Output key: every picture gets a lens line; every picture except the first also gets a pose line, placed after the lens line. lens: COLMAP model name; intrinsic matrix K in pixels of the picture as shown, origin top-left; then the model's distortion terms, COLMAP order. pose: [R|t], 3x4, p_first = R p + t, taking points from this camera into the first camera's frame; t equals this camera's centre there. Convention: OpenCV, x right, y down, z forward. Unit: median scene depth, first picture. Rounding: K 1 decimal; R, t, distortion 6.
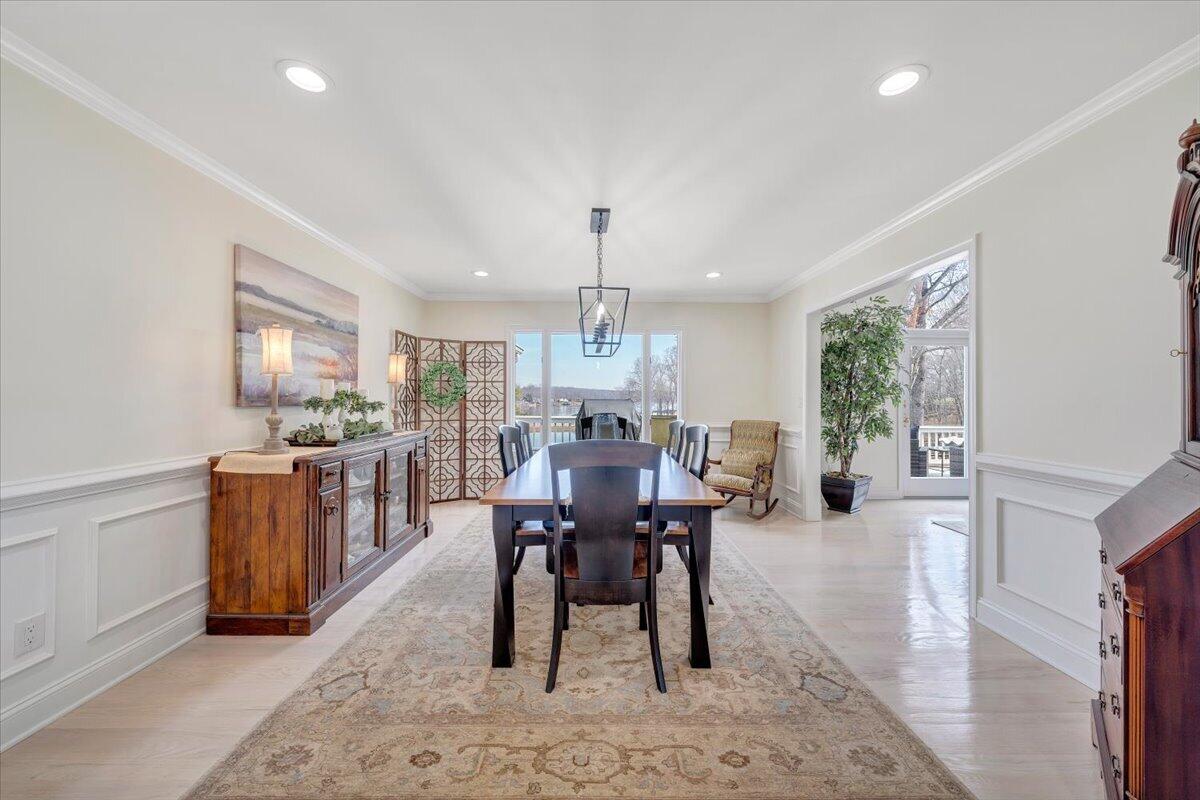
lens RADIAL K [[430.7, 0, 599.0], [0, 430.7, 396.9], [0, 0, 1]] dist [-0.001356, -0.000124]
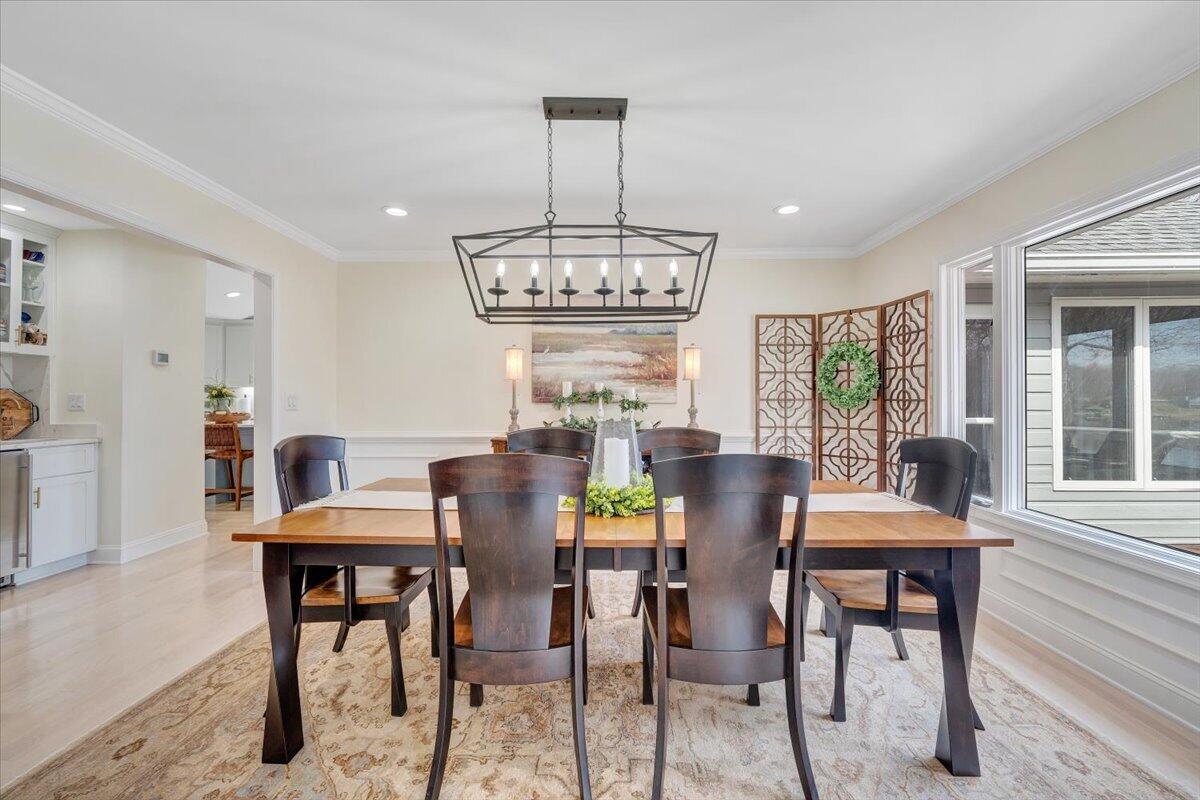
lens RADIAL K [[483.2, 0, 595.0], [0, 483.2, 396.7], [0, 0, 1]] dist [-0.000031, -0.000153]
pose [[-0.021033, -0.004011, -0.999771, 0.615837], [0.006762, 0.999969, -0.004154, 0.007626], [0.999756, -0.006847, -0.021005, 0.911540]]
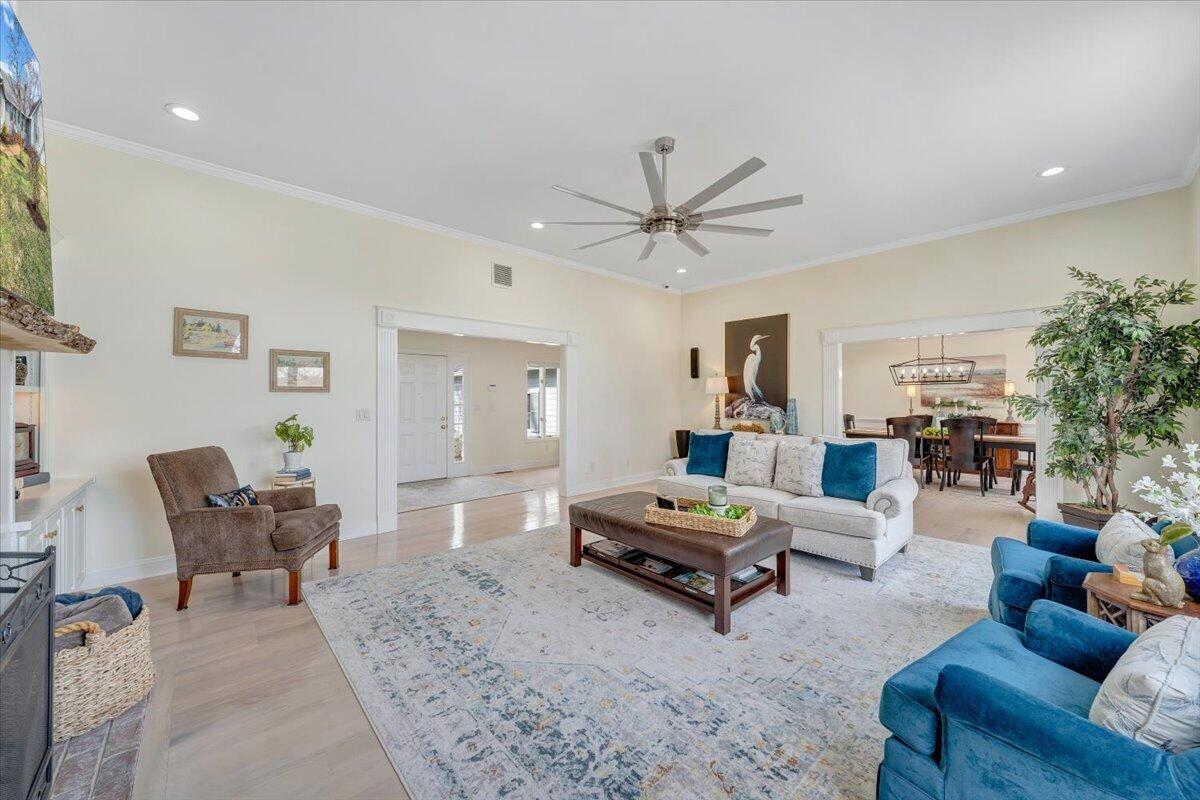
lens RADIAL K [[430.7, 0, 599.0], [0, 430.7, 396.9], [0, 0, 1]] dist [-0.001356, -0.000124]
pose [[-0.746662, 0.000723, -0.665203, 2.530756], [0.006660, 0.999957, -0.006389, -0.034011], [0.665170, -0.009201, -0.746635, 1.365441]]
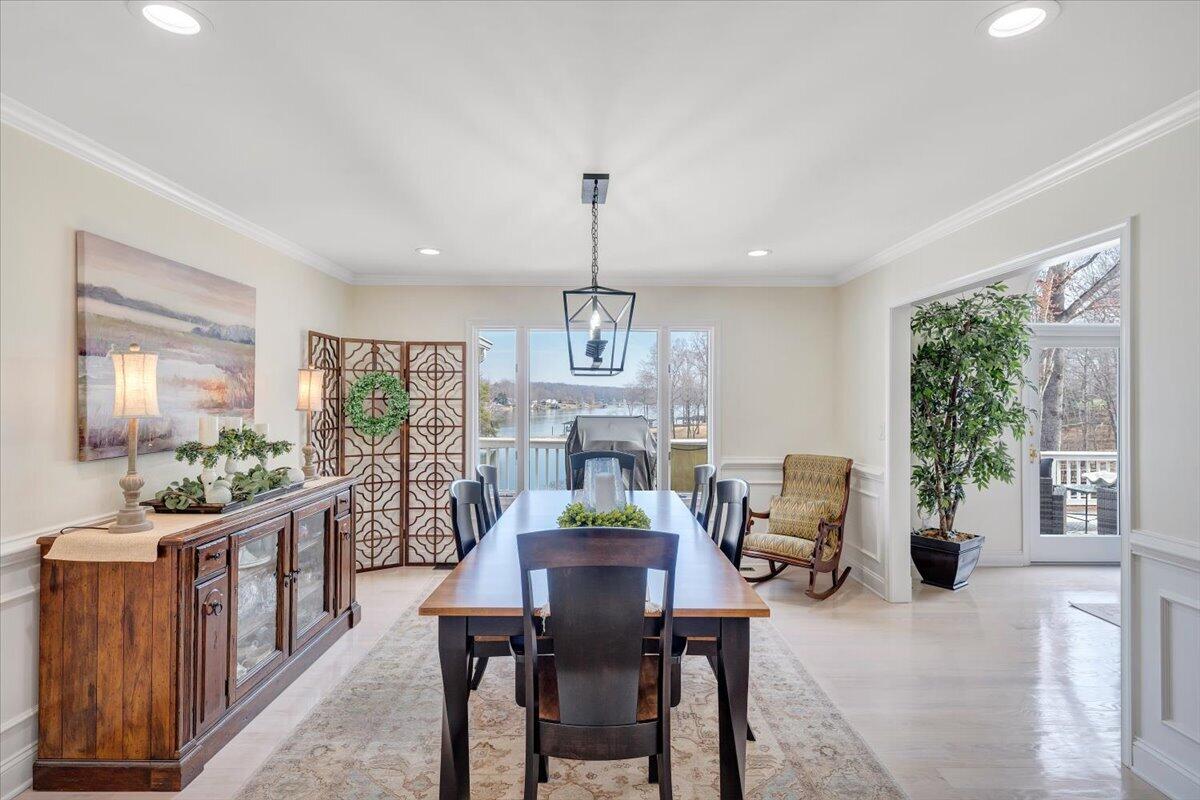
lens RADIAL K [[607.0, 0, 597.8], [0, 607.0, 396.5], [0, 0, 1]] dist [0.004318, 0.000685]
pose [[0.999985, 0.000555, -0.005423, 0.010736], [-0.000558, 1.000000, -0.000457, -0.060628], [0.005422, 0.000460, 0.999985, 0.003529]]
